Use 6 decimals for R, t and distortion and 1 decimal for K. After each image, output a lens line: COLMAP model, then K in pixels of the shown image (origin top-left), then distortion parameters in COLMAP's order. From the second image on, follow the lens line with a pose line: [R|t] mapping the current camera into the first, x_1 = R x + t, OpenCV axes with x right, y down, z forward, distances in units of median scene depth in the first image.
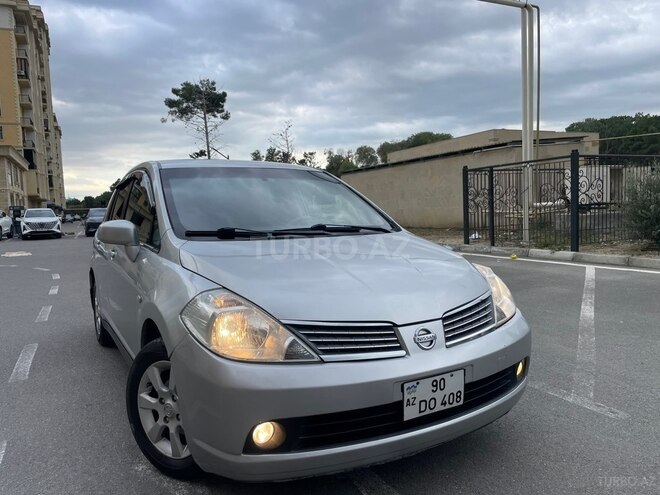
lens RADIAL K [[502.9, 0, 324.5], [0, 502.9, 246.5], [0, 0, 1]] dist [0.075703, -0.103928]
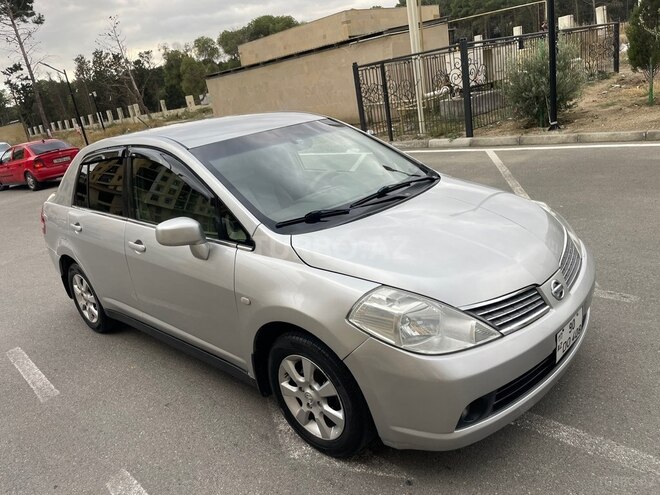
lens RADIAL K [[502.9, 0, 322.1], [0, 502.9, 244.9], [0, 0, 1]] dist [0.075703, -0.103928]
pose [[0.949960, -0.200464, 0.239562, -0.098073], [0.148312, 0.964411, 0.218895, -0.043205], [-0.274917, -0.172411, 0.945883, 0.012709]]
